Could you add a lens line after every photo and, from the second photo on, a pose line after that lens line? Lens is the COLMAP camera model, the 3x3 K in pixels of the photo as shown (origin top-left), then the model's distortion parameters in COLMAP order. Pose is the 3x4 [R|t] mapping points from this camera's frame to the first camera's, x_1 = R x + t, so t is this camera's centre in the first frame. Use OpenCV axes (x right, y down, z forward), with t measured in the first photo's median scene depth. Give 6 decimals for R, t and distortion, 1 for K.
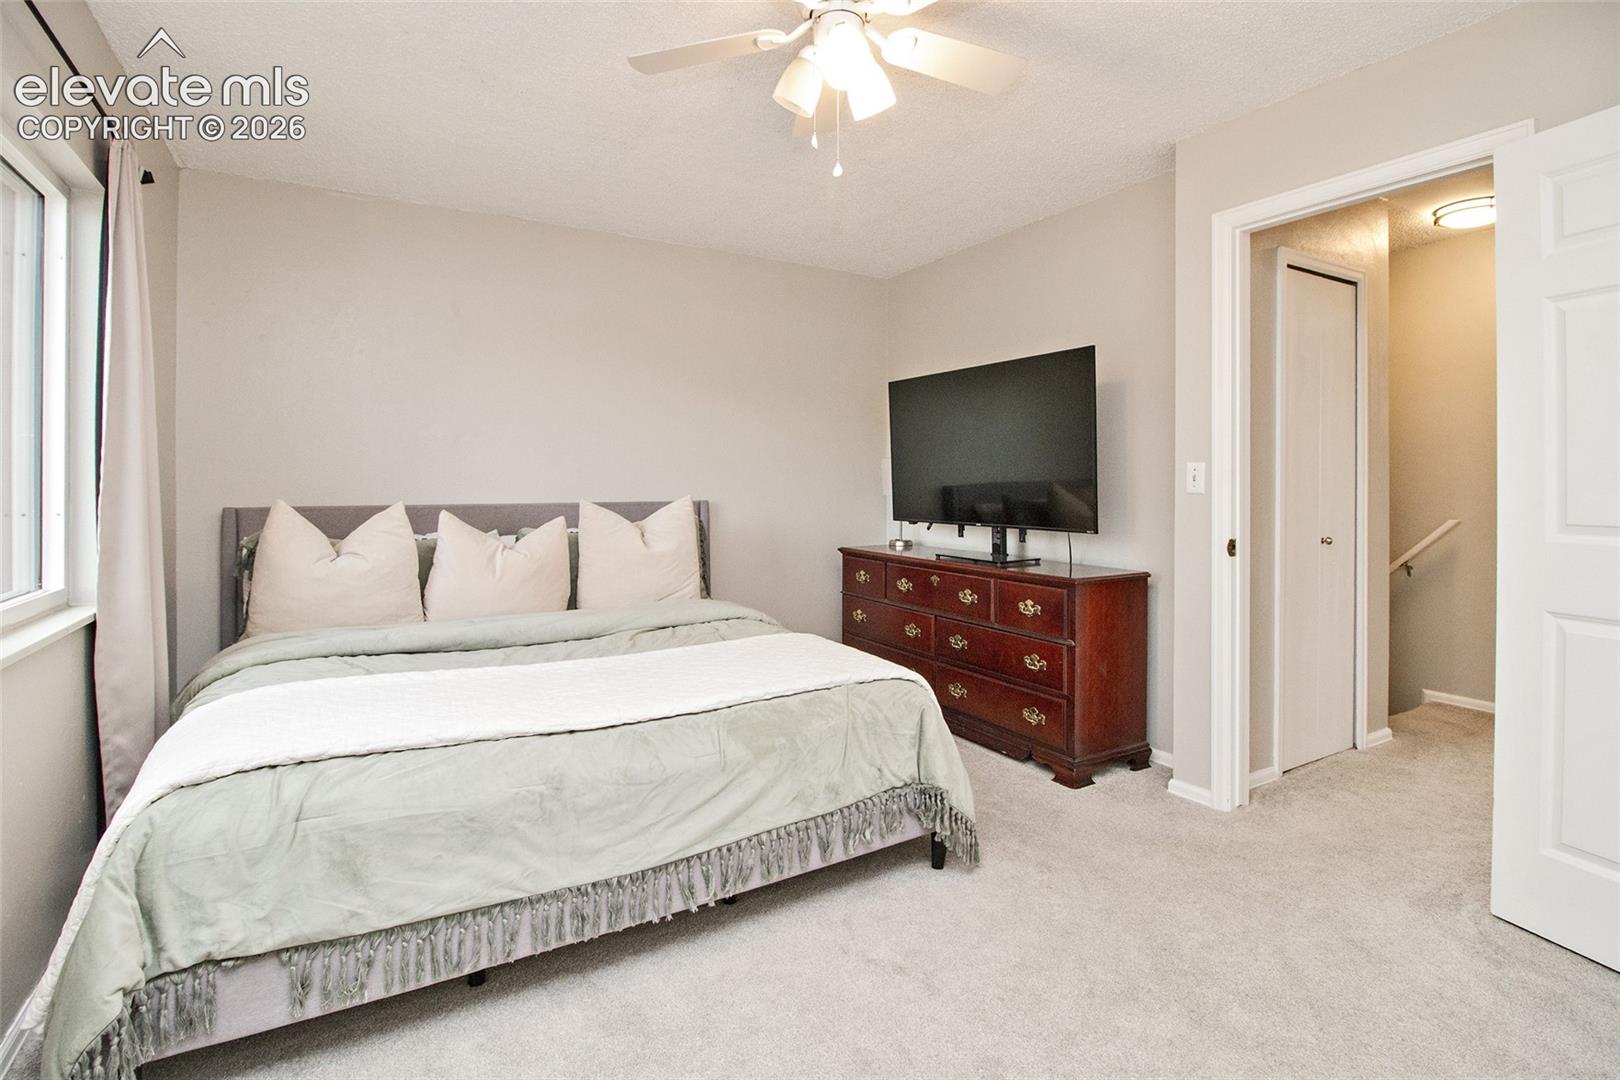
lens RADIAL K [[788.1, 0, 805.1], [0, 788.1, 475.3], [0, 0, 1]] dist [0.000517, -0.008540]
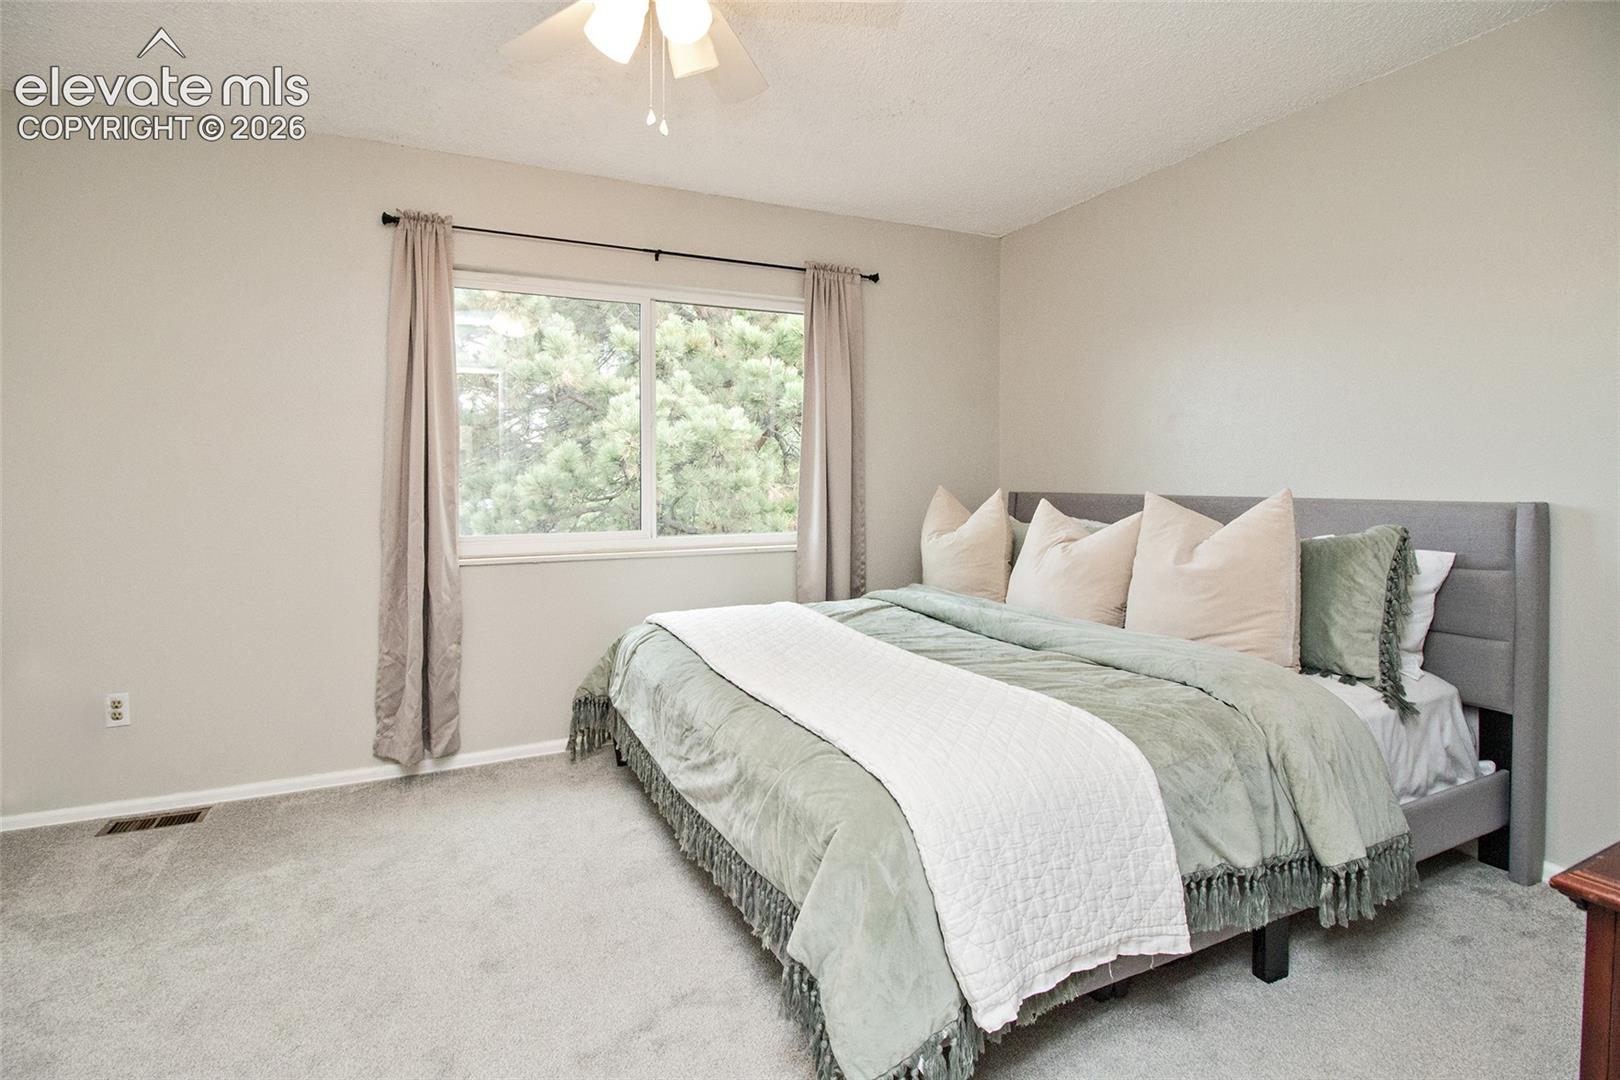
lens RADIAL K [[772.1, 0, 778.9], [0, 772.1, 495.6], [0, 0, 1]] dist [-0.004234, -0.001112]
pose [[-0.101811, 0.017102, -0.994657, 0.558414], [-0.000554, 0.999851, 0.017248, 0.023799], [0.994804, 0.002307, -0.101786, 0.764835]]
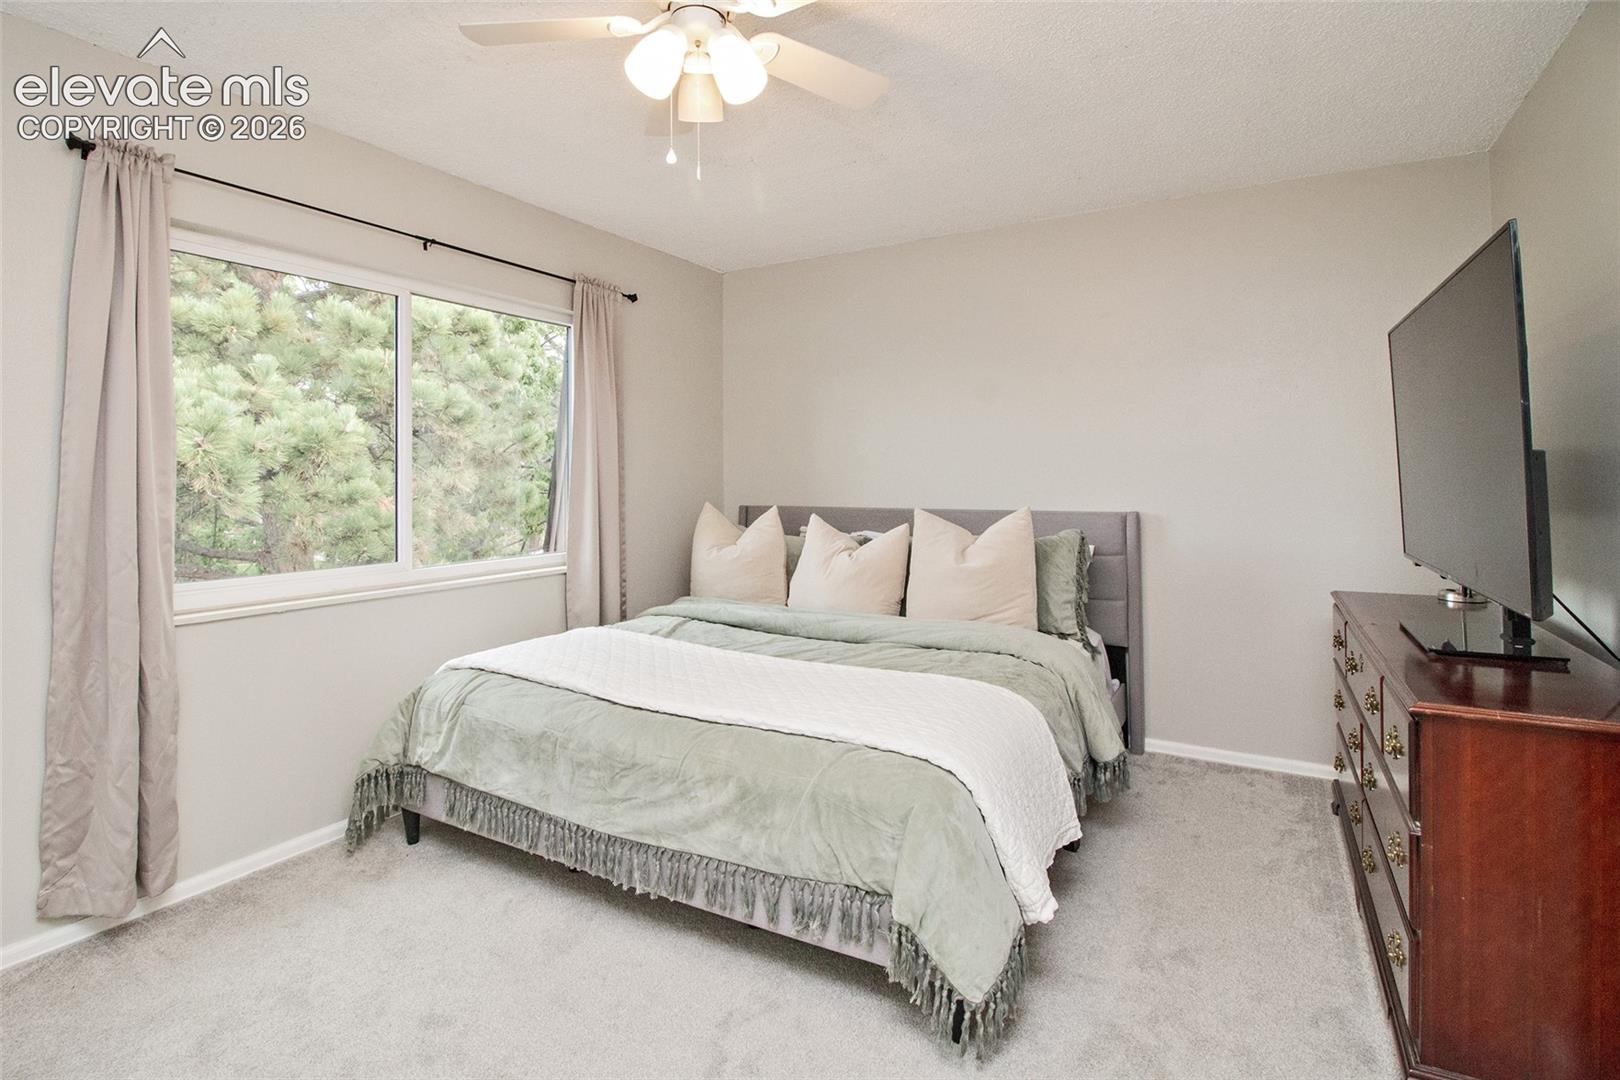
lens RADIAL K [[788.1, 0, 805.1], [0, 788.1, 475.3], [0, 0, 1]] dist [0.000517, -0.008540]
pose [[0.493560, -0.009855, -0.869656, 0.555689], [0.003829, 0.999951, -0.009159, -0.001783], [0.869704, 0.001191, 0.493573, 0.411532]]
